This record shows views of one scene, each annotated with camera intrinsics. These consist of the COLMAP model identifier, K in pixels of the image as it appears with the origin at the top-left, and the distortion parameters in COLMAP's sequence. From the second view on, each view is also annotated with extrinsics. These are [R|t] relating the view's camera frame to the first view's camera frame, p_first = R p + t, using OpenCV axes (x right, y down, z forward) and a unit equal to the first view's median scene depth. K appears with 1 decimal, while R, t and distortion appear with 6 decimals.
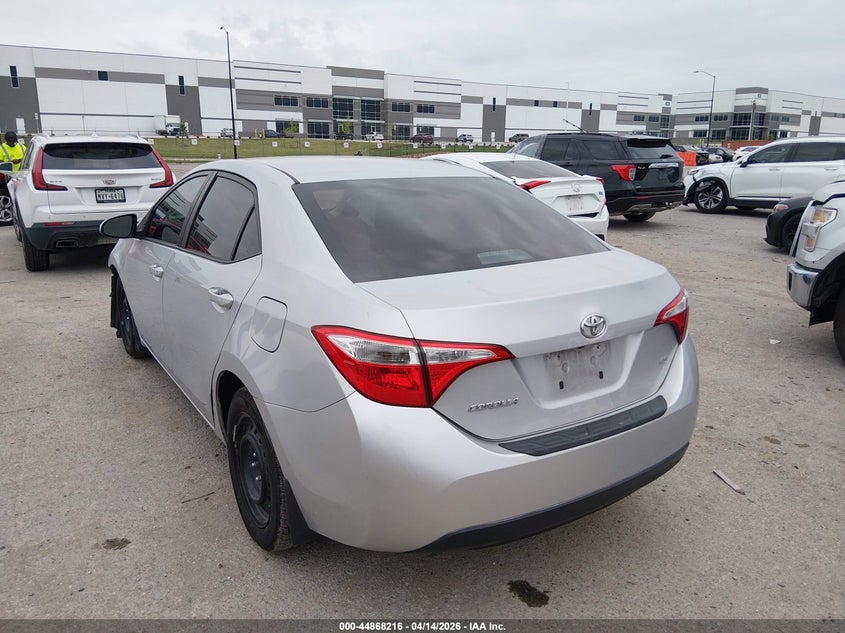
lens RADIAL K [[632.5, 0, 421.7], [0, 632.5, 313.7], [0, 0, 1]] dist [0.014254, -0.037239]
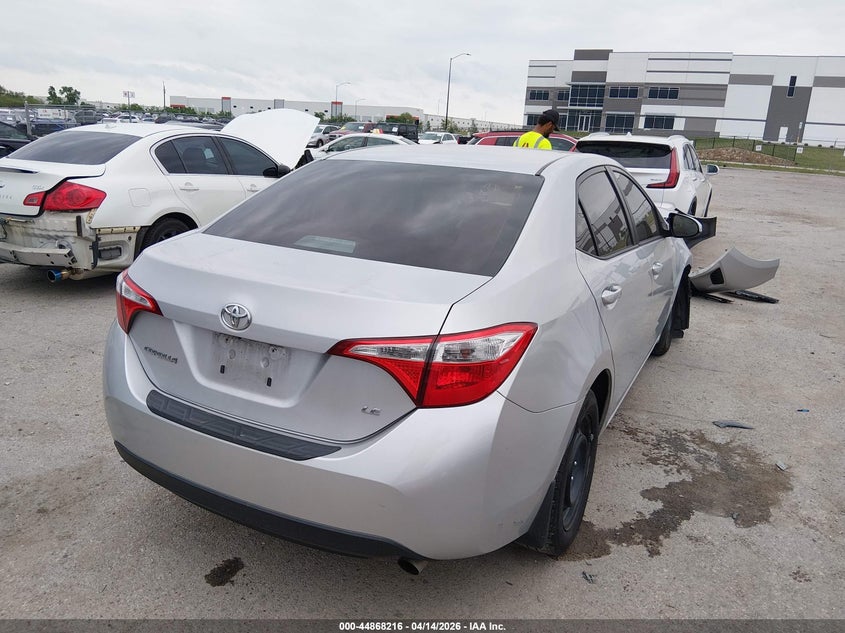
lens RADIAL K [[632.5, 0, 419.5], [0, 632.5, 324.2], [0, 0, 1]] dist [0.014254, -0.037239]
pose [[0.510412, 0.264793, -0.818147, 0.573481], [-0.263654, 0.953777, 0.144206, -0.084424], [0.818515, 0.142103, 0.556633, 0.356844]]
